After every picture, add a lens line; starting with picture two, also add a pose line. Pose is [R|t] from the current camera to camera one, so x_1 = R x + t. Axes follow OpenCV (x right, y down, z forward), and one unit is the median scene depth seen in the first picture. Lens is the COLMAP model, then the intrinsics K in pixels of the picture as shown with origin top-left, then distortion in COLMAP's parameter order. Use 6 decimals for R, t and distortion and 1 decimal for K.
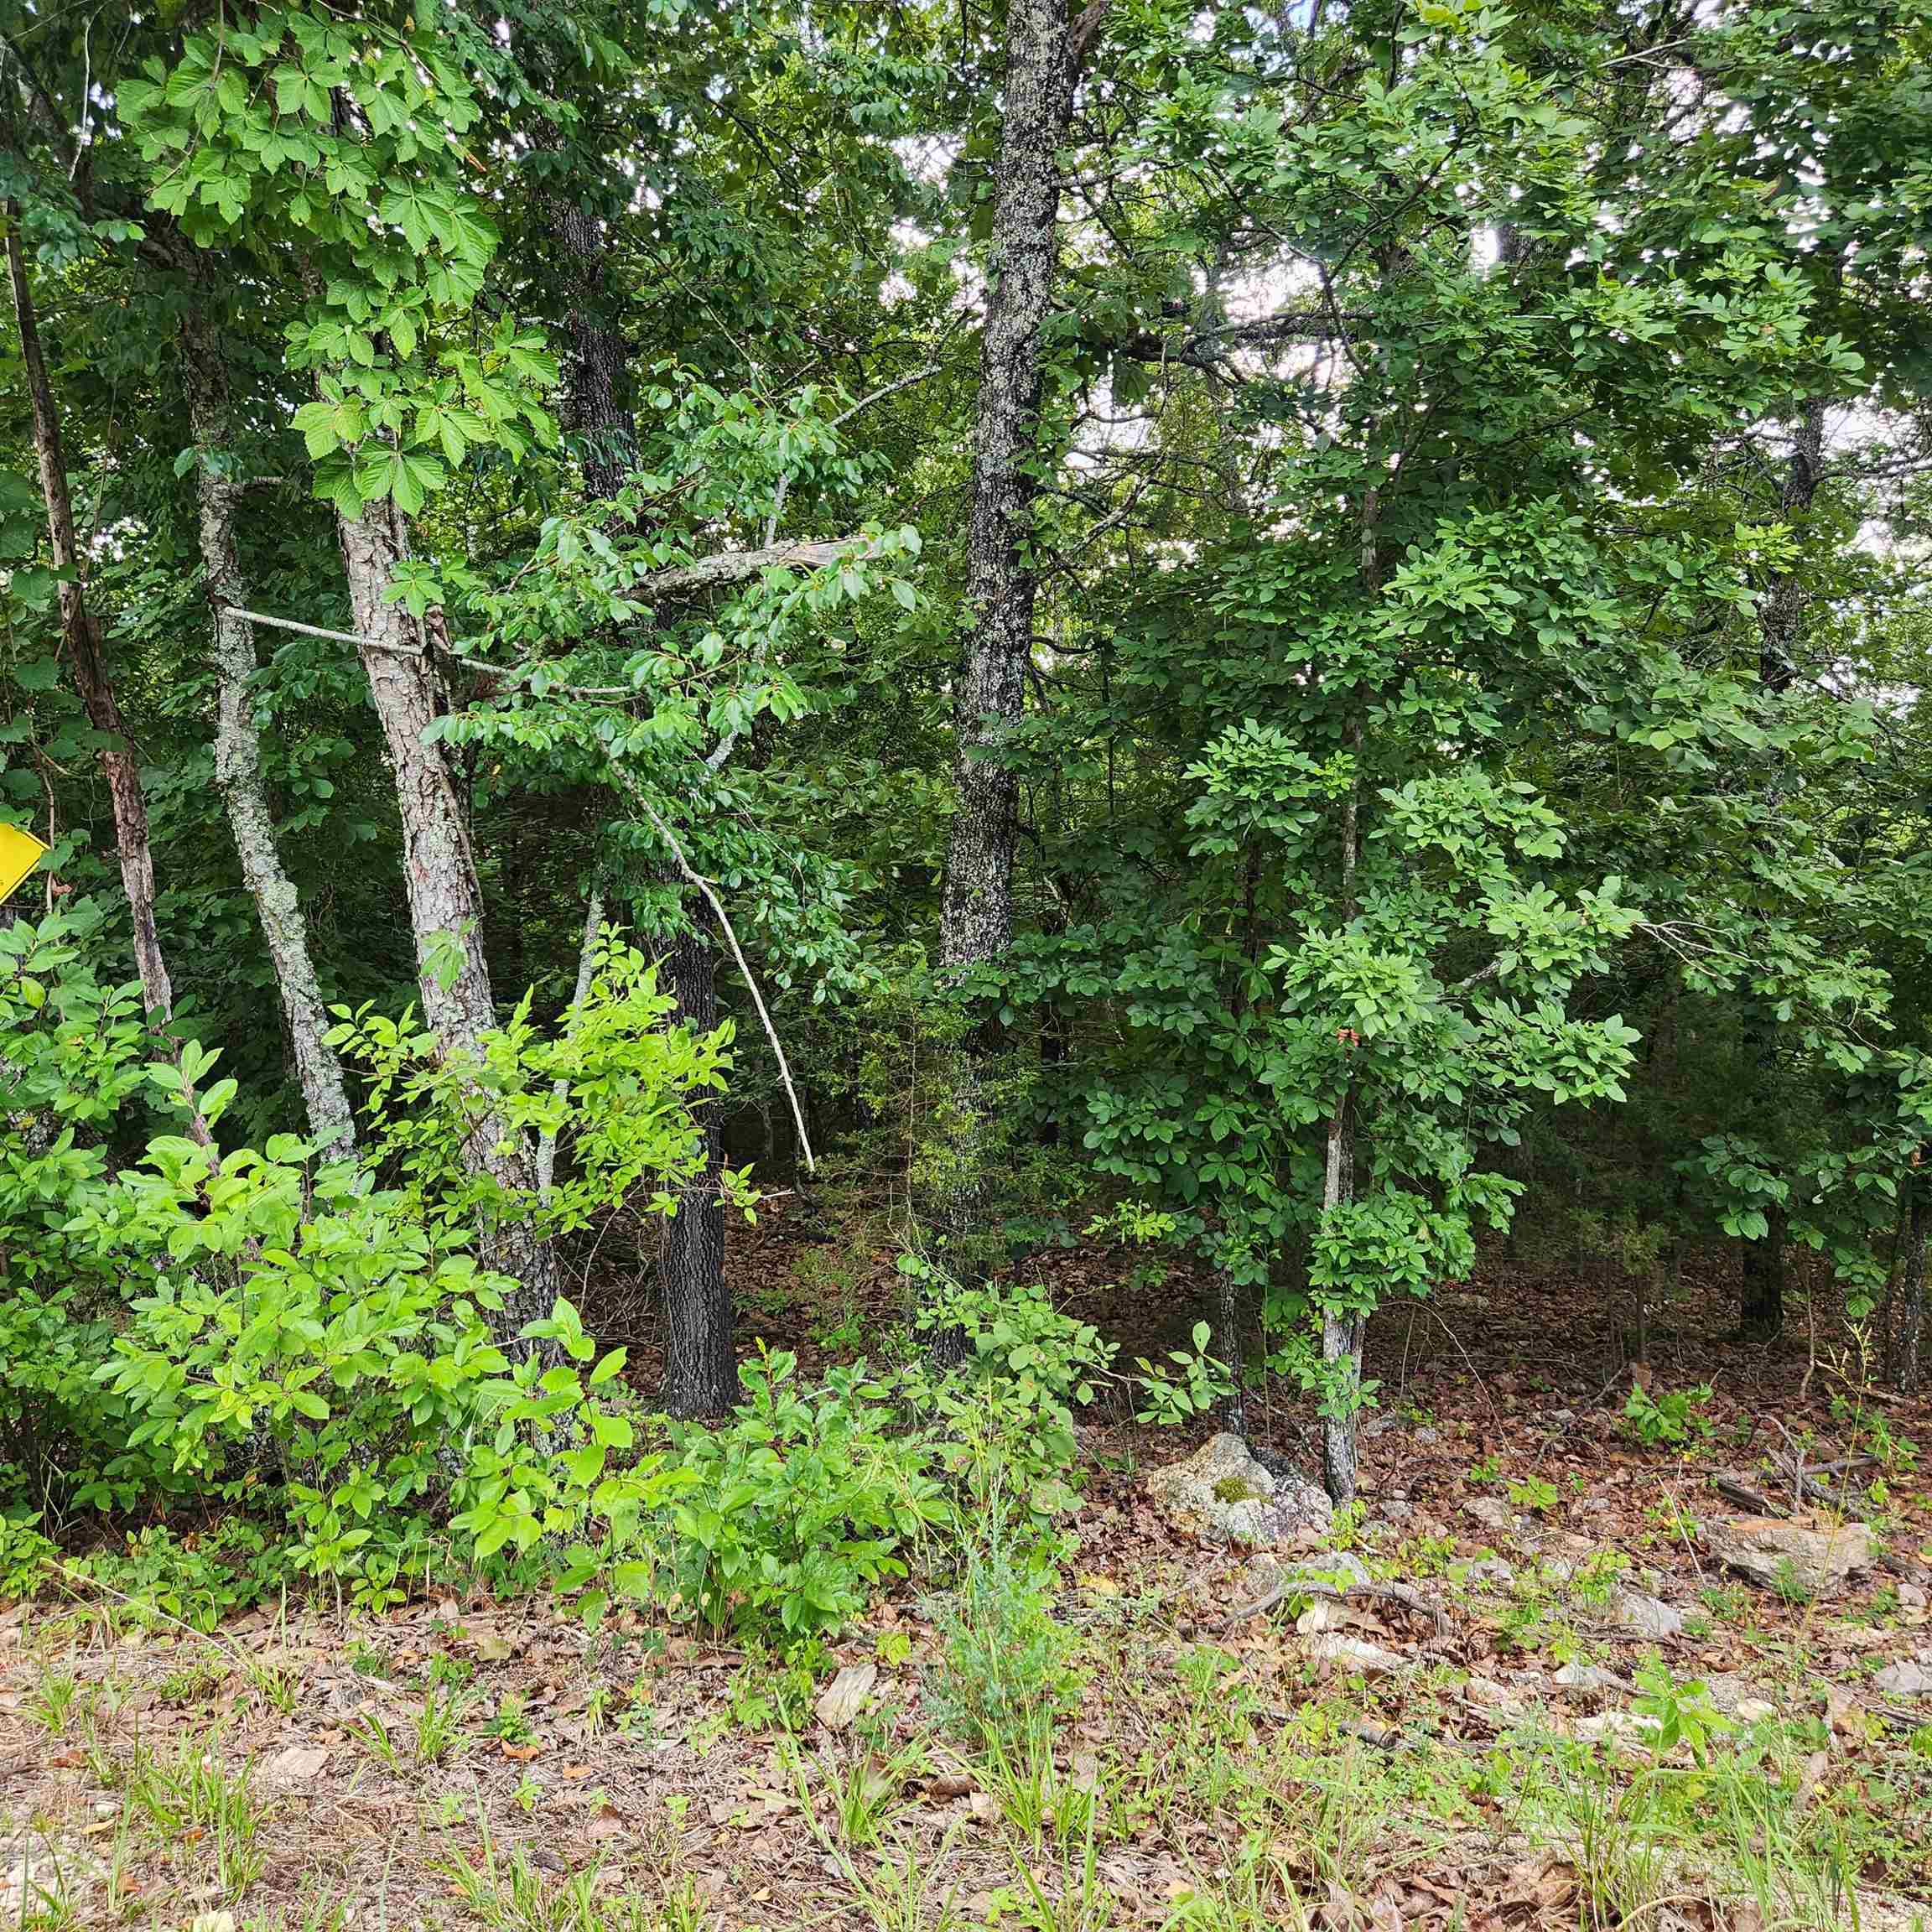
lens RADIAL K [[1718.7, 0, 955.9], [0, 1718.7, 972.3], [0, 0, 1]] dist [0.080378, -0.076716]
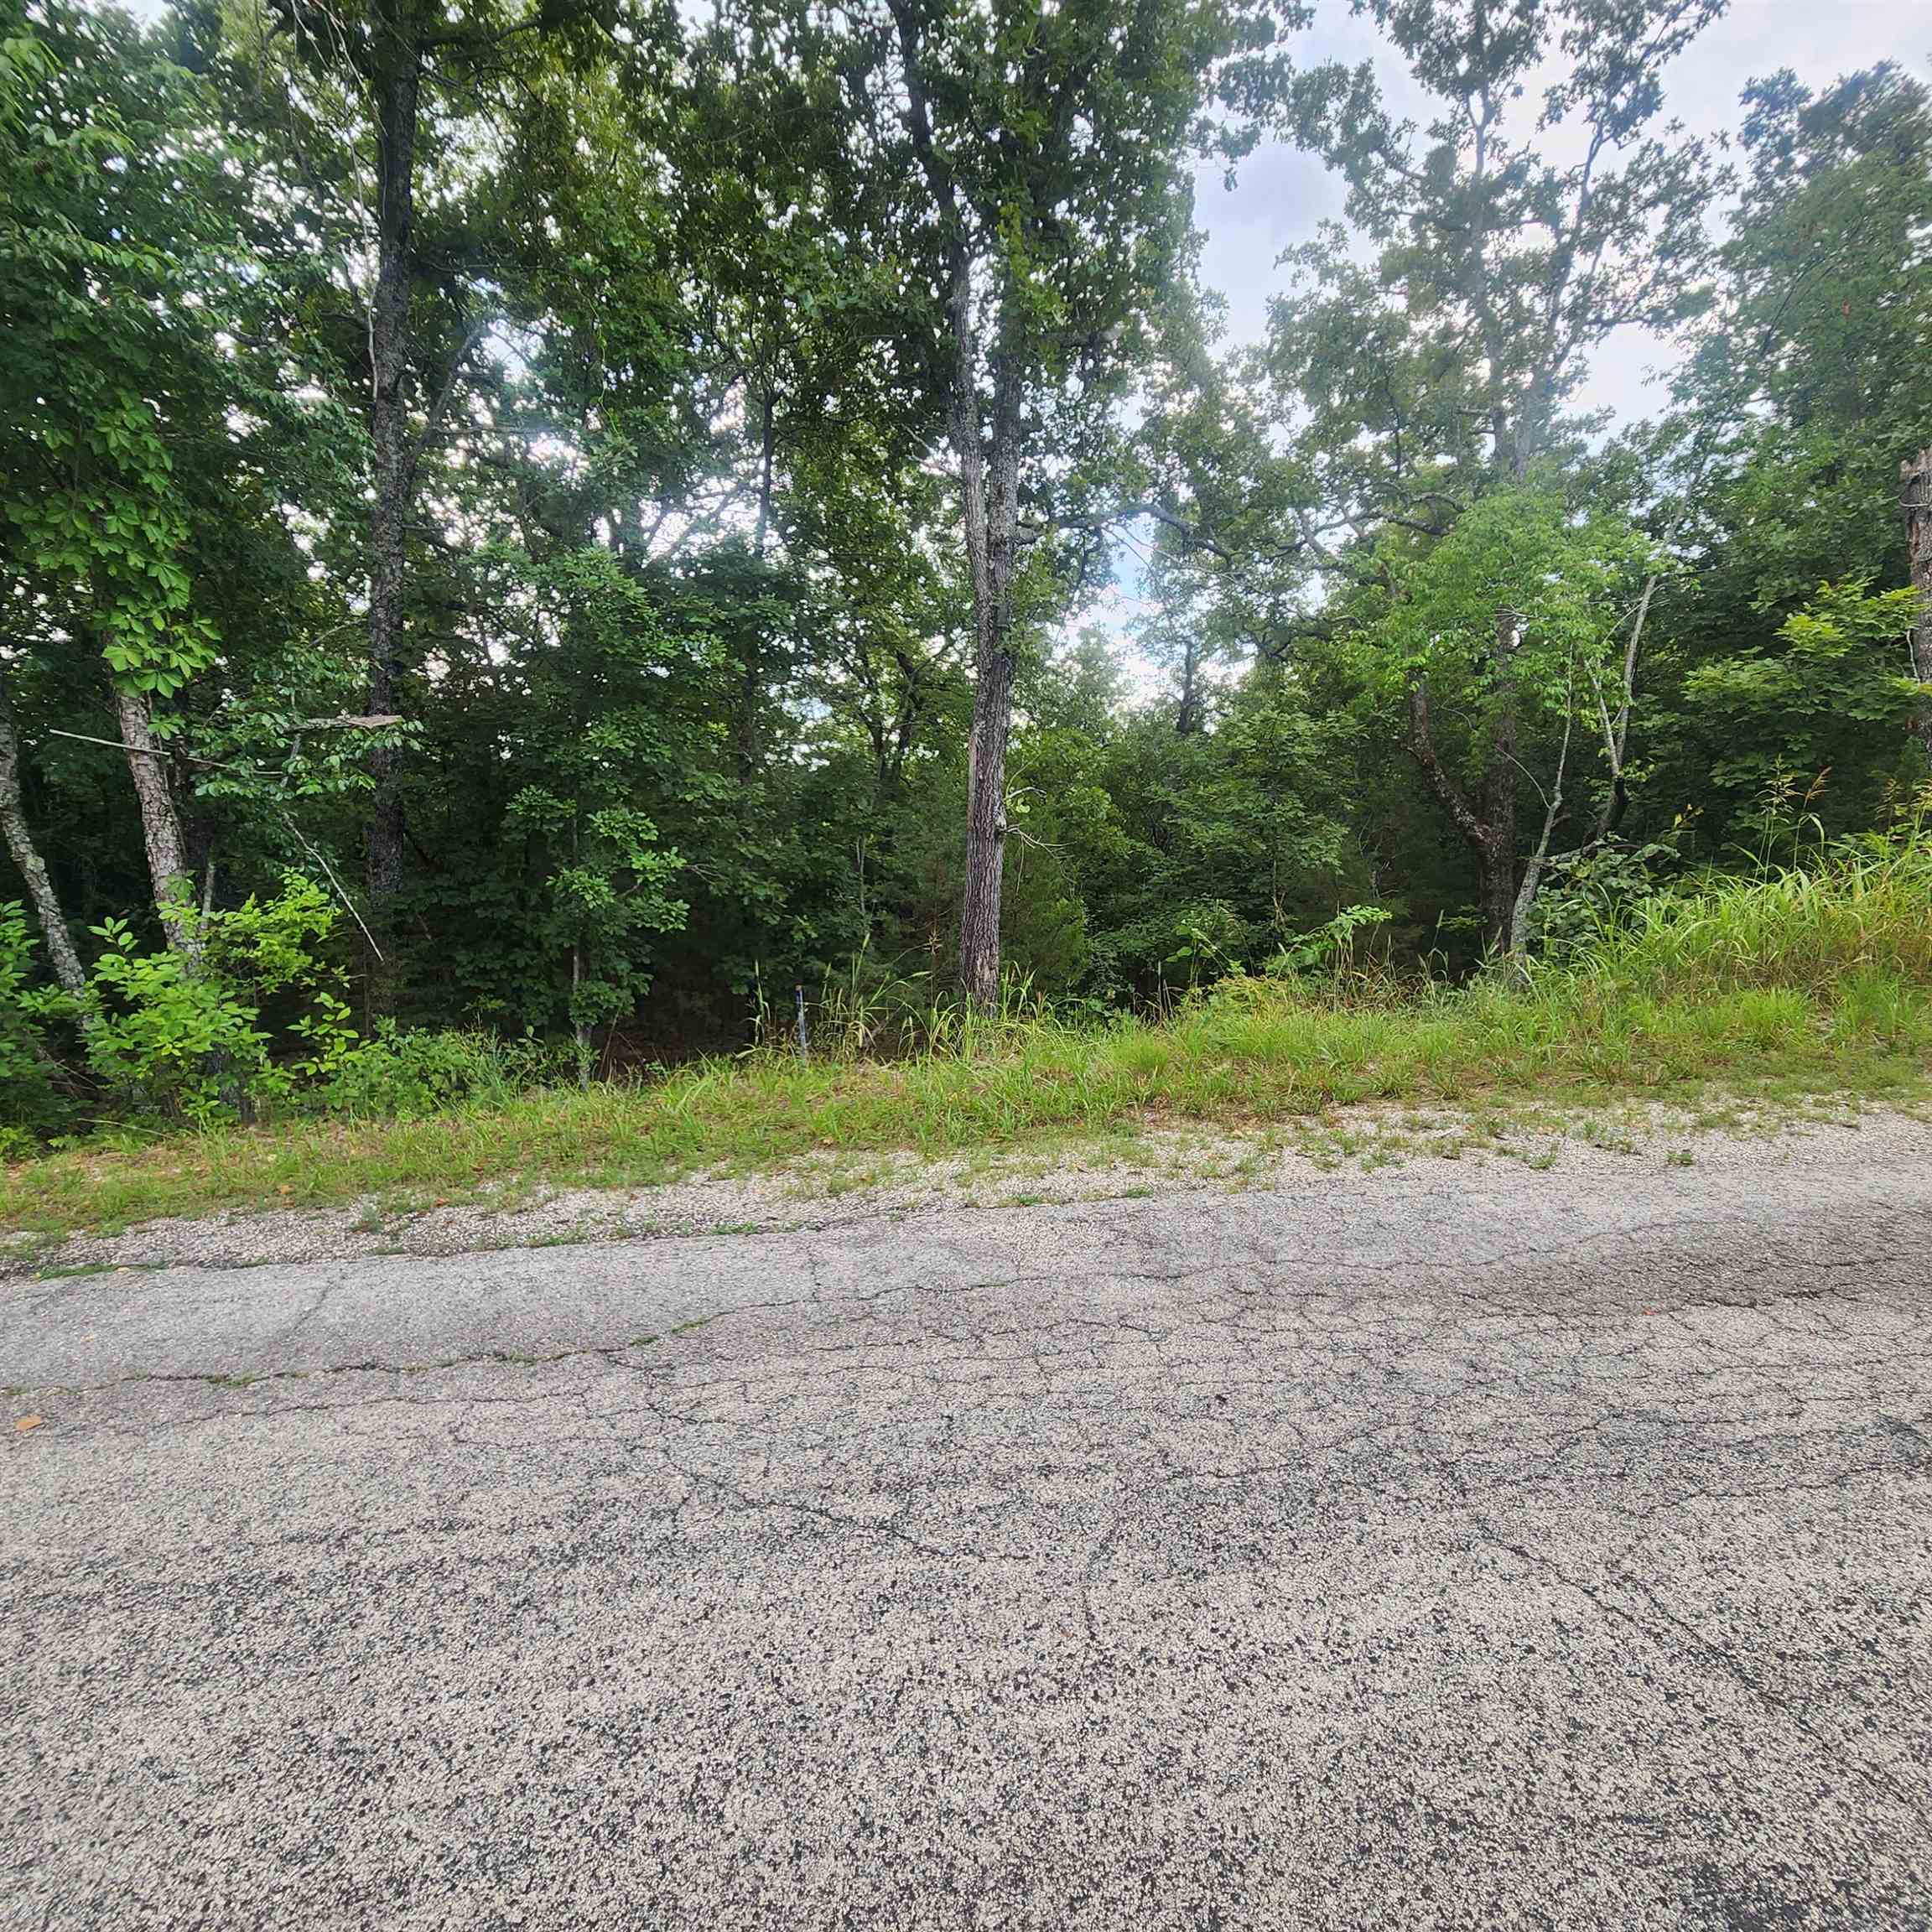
lens RADIAL K [[1055.2, 0, 952.2], [0, 1055.2, 973.3], [0, 0, 1]] dist [0.009688, -0.005040]
pose [[0.829409, -0.076523, 0.553376, -0.201715], [0.047710, 0.996658, 0.066313, 0.054382], [-0.556601, -0.028599, 0.830288, -0.647290]]
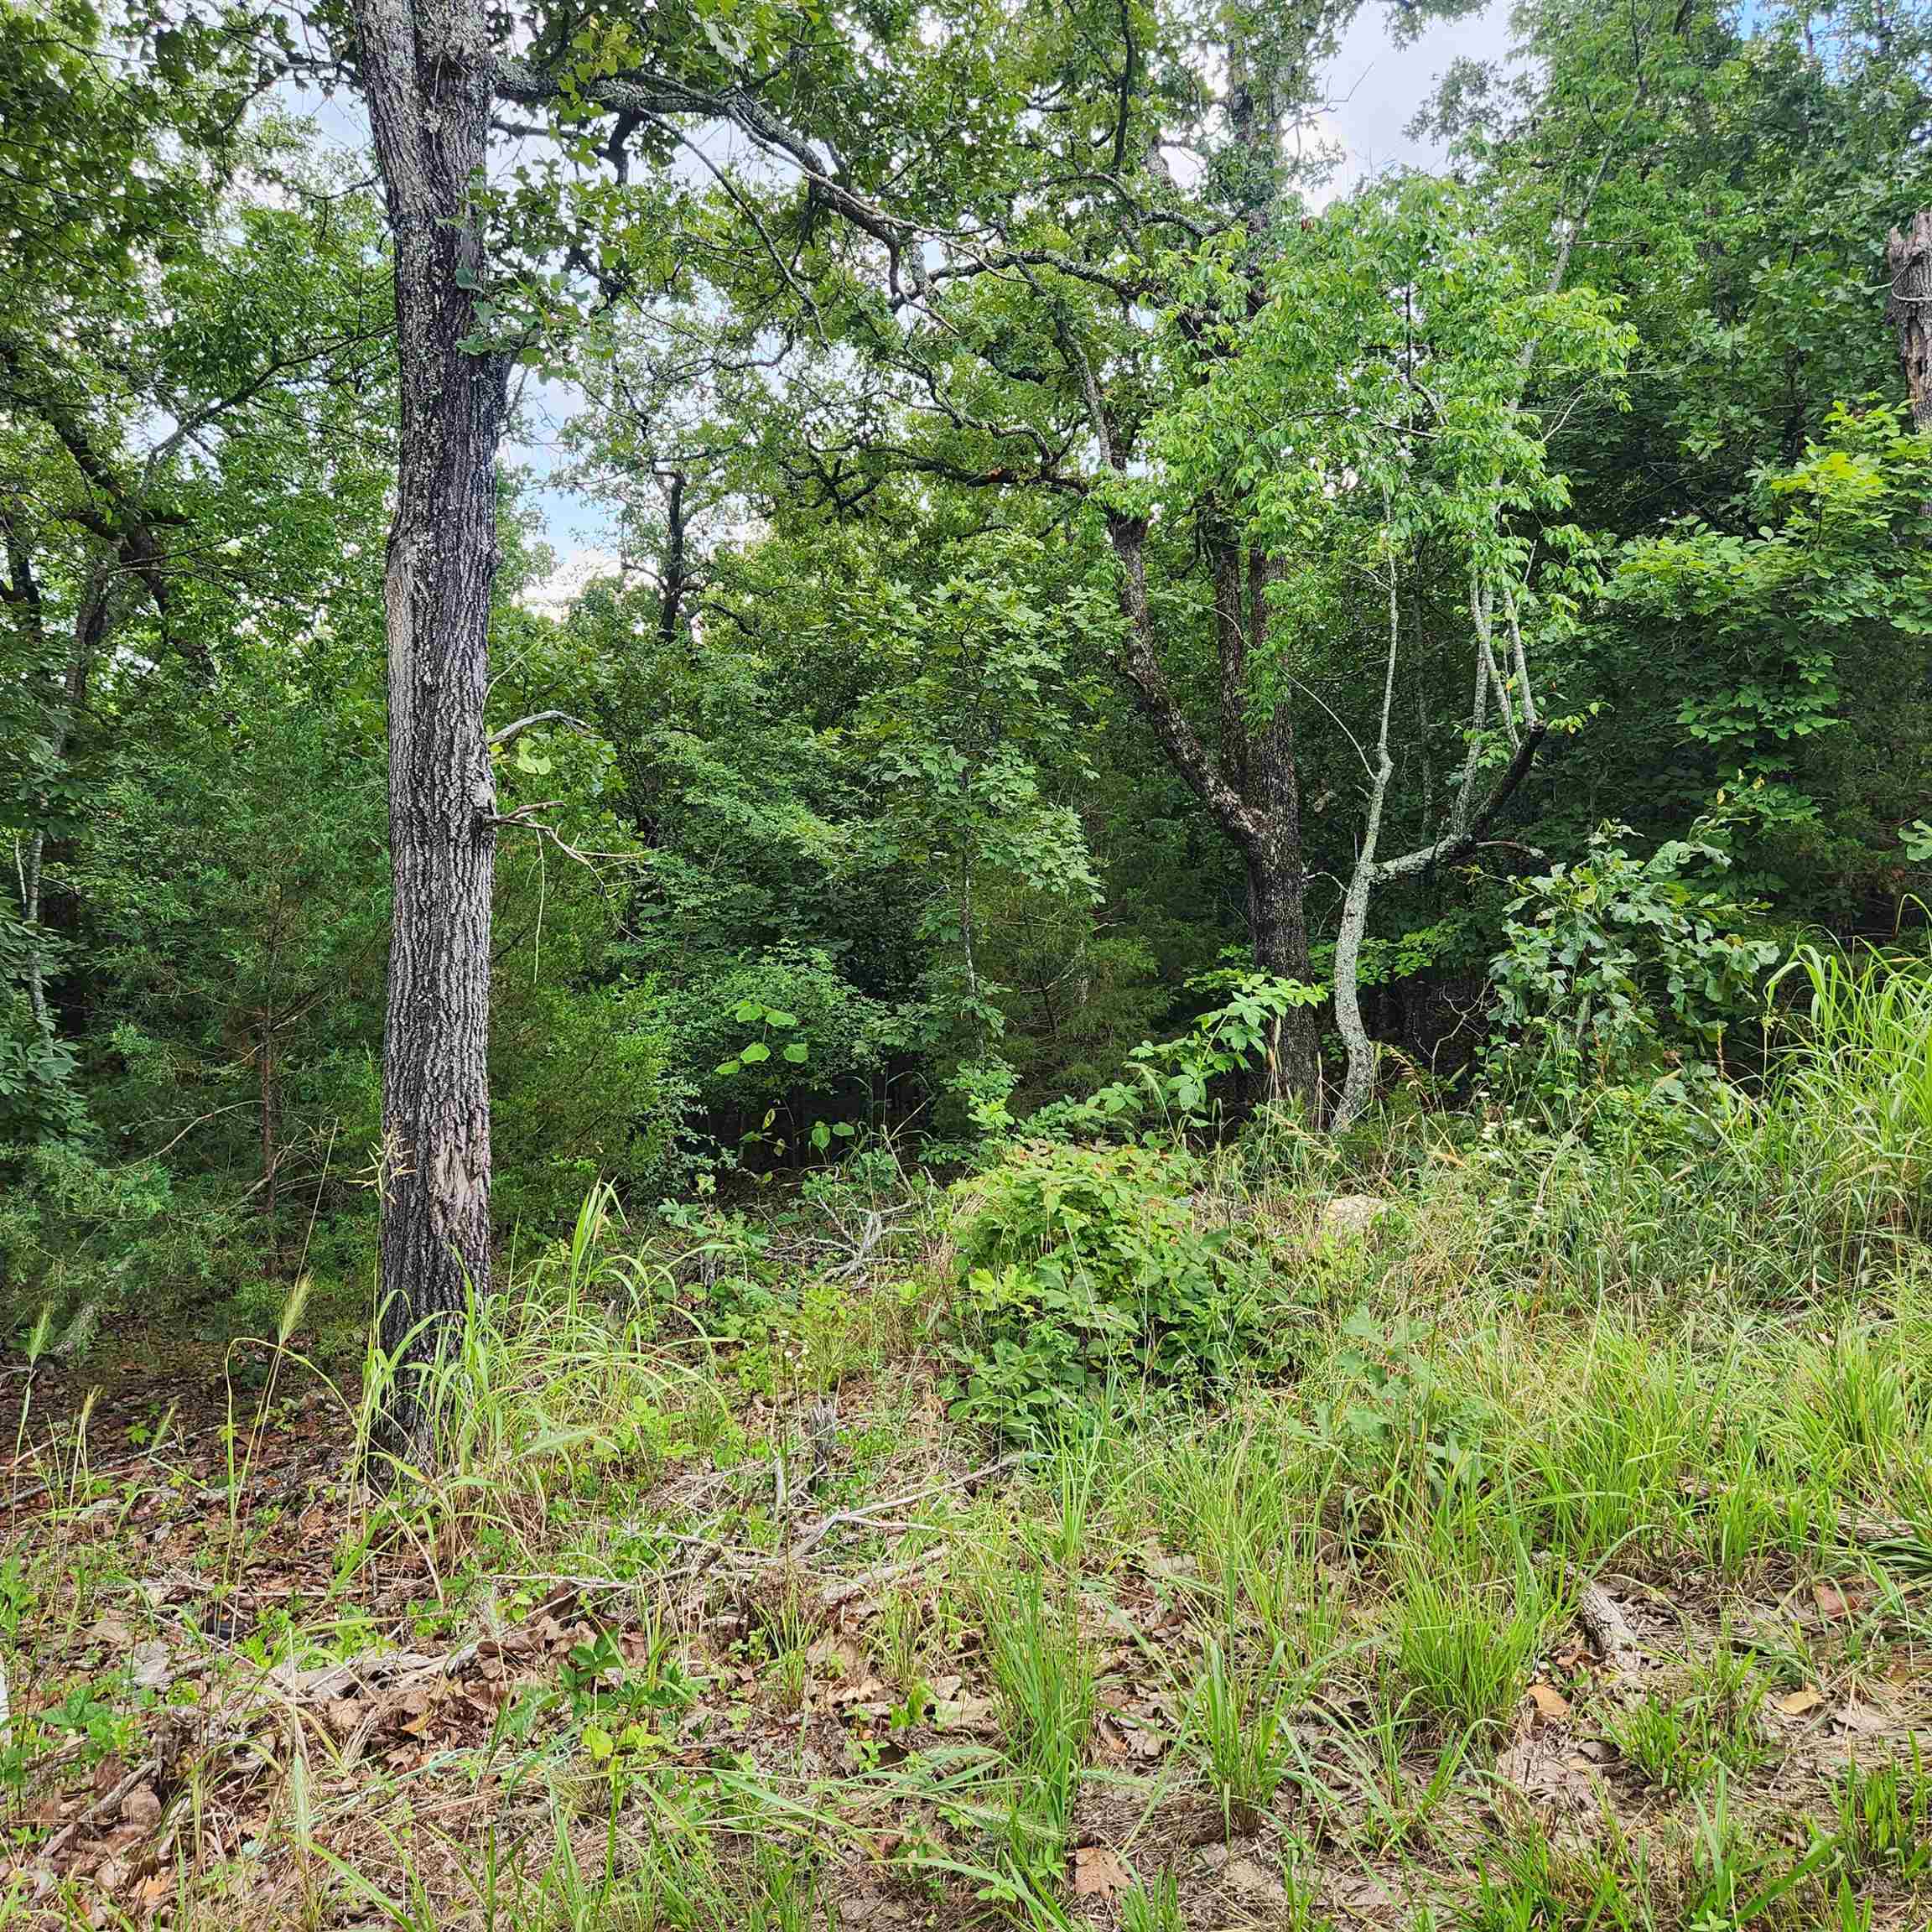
lens RADIAL K [[1718.7, 0, 957.1], [0, 1718.7, 970.6], [0, 0, 1]] dist [0.080378, -0.076716]
pose [[0.523905, -0.077451, 0.848248, 0.081046], [0.072305, 0.996307, 0.046311, 0.003031], [-0.848703, 0.037070, 0.527570, -0.027866]]
